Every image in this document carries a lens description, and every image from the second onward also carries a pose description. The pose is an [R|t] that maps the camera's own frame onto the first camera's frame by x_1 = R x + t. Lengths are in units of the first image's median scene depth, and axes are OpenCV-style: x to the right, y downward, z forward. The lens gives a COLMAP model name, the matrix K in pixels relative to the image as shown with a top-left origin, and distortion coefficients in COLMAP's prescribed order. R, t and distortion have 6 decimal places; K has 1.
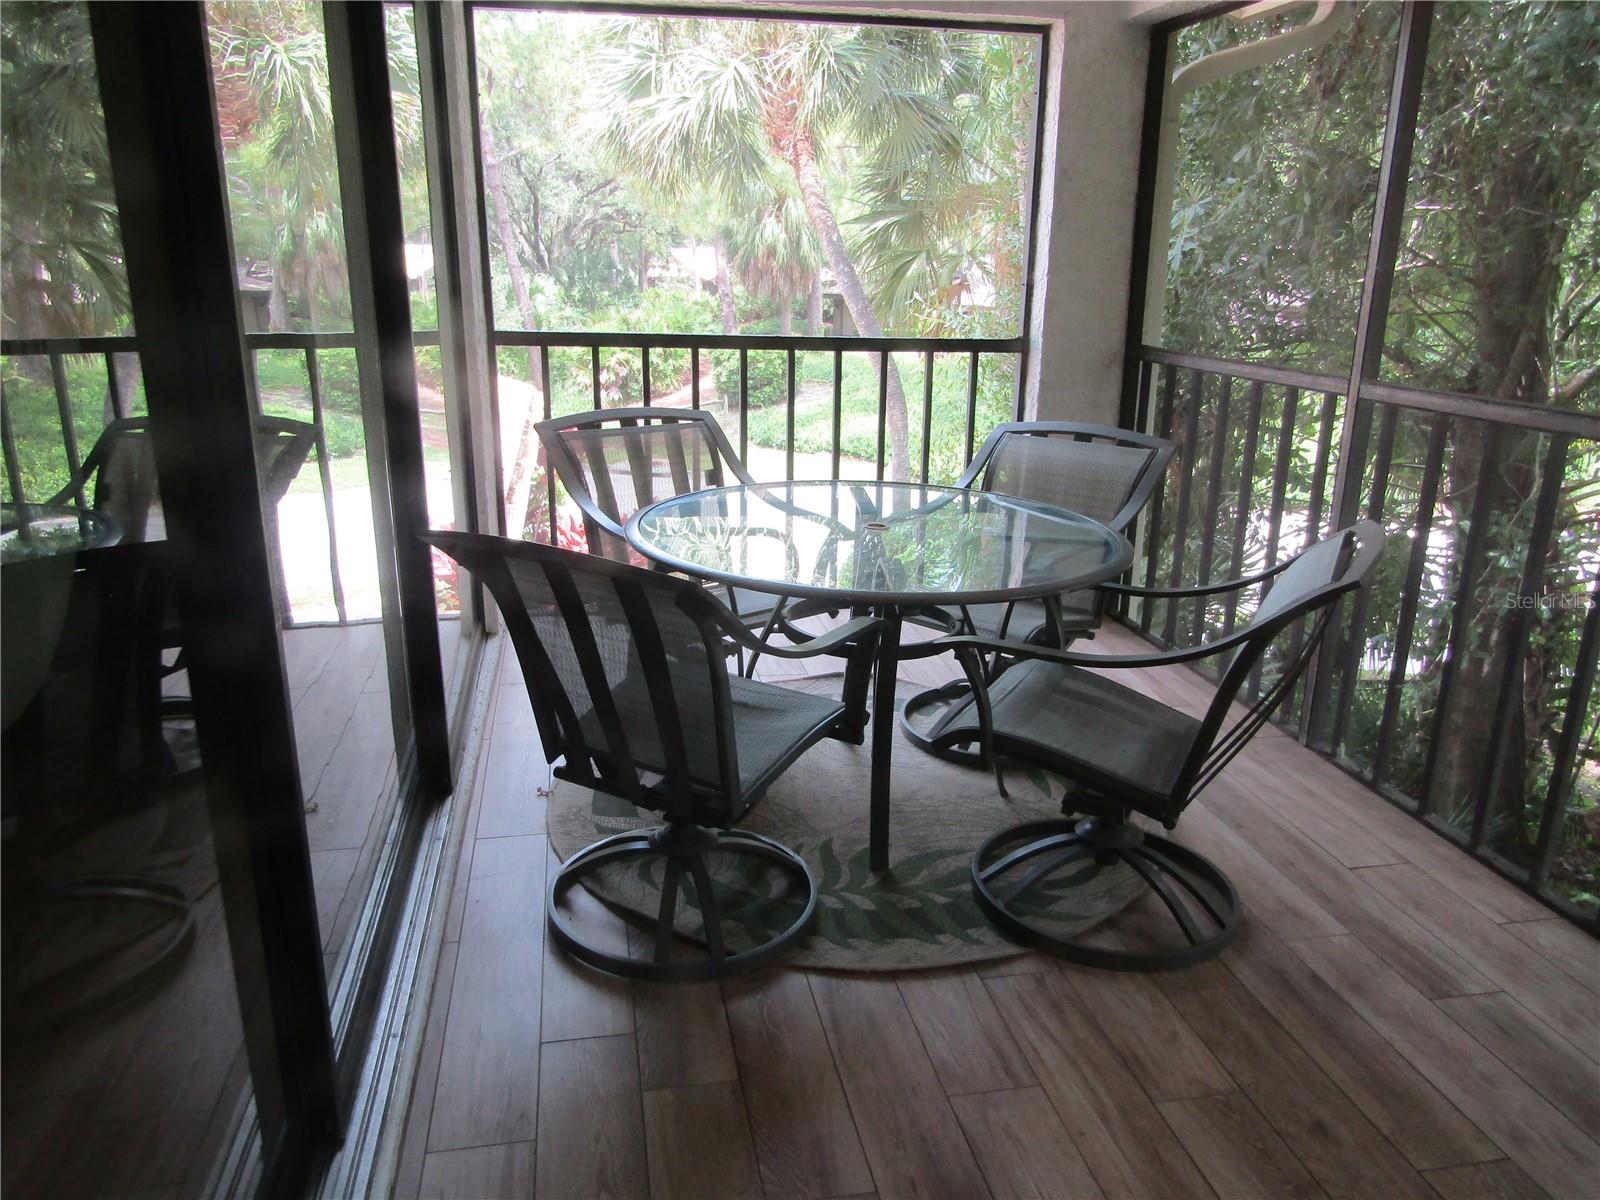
lens RADIAL K [[1143.3, 0, 800.0], [0, 1143.3, 600.0], [0, 0, 1]] dist [-0.009154, 0.004866]
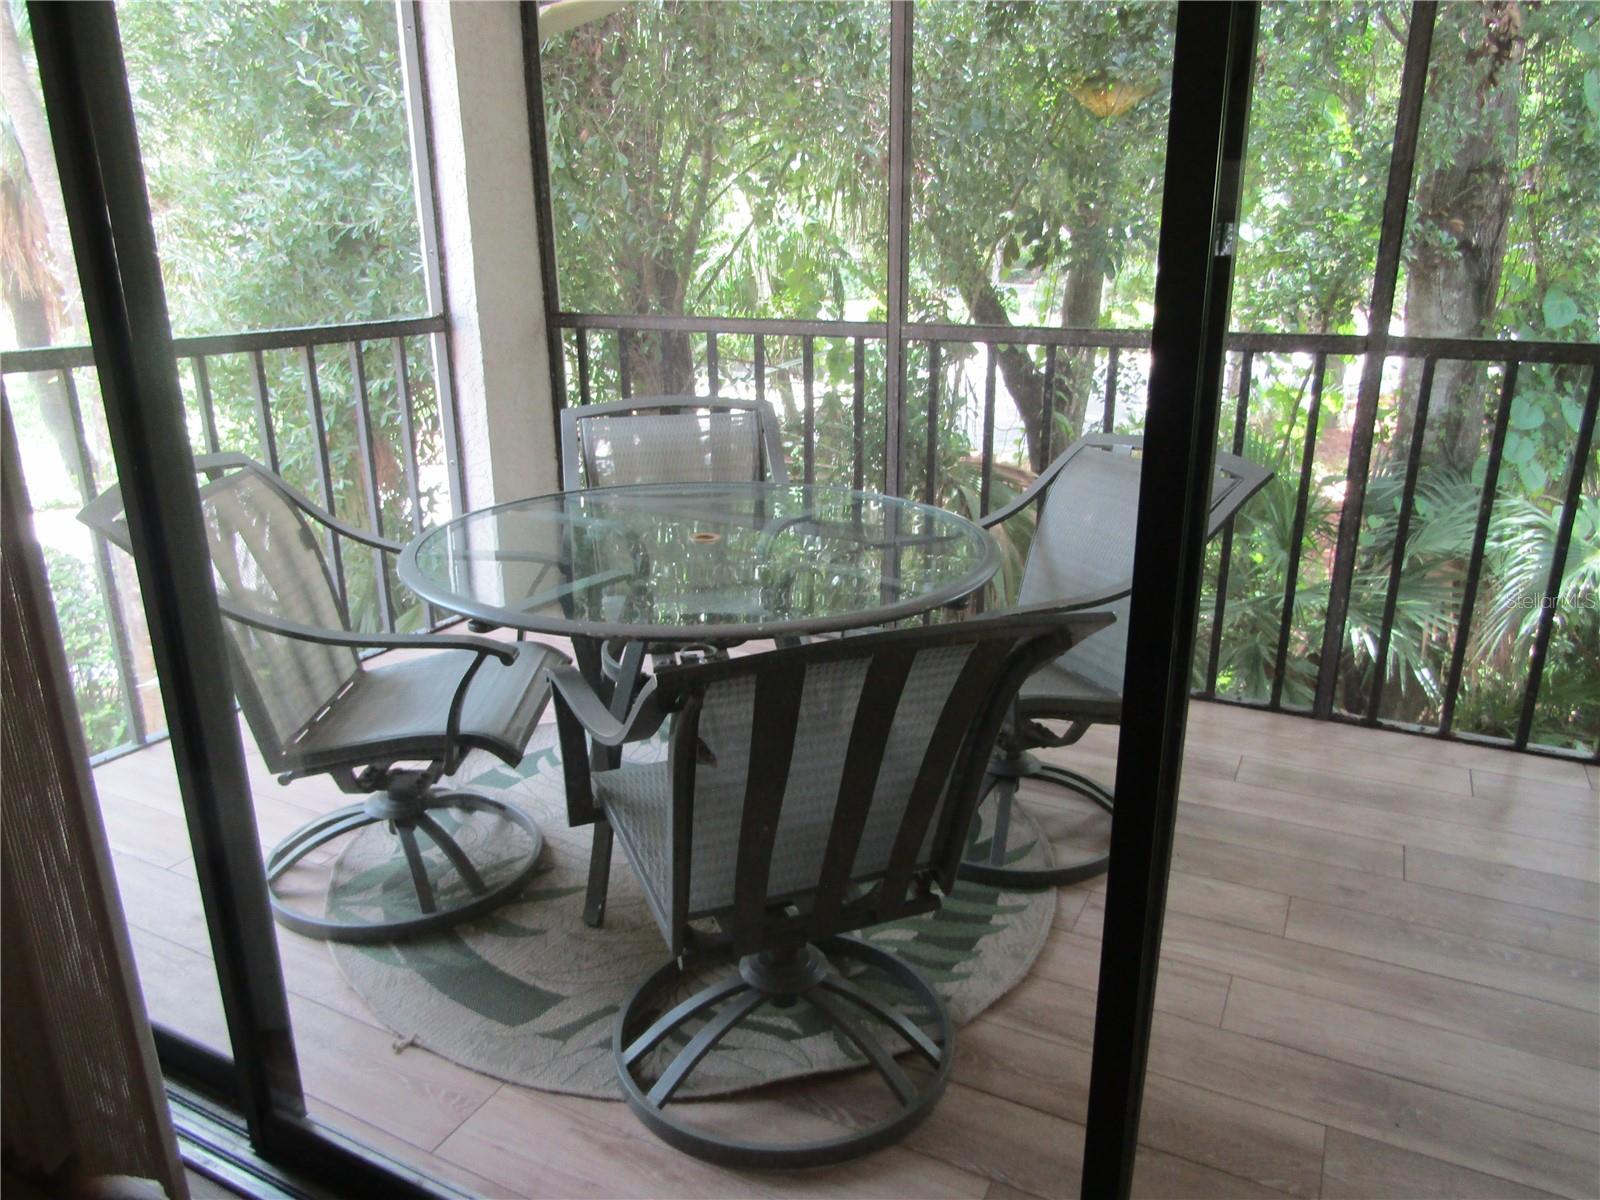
lens RADIAL K [[1143.3, 0, 800.0], [0, 1143.3, 600.0], [0, 0, 1]] dist [-0.009154, 0.004866]
pose [[0.607392, -0.250939, 0.753727, -0.557535], [0.240118, 0.962411, 0.126918, -0.110002], [-0.757244, 0.103894, 0.644816, 0.425126]]
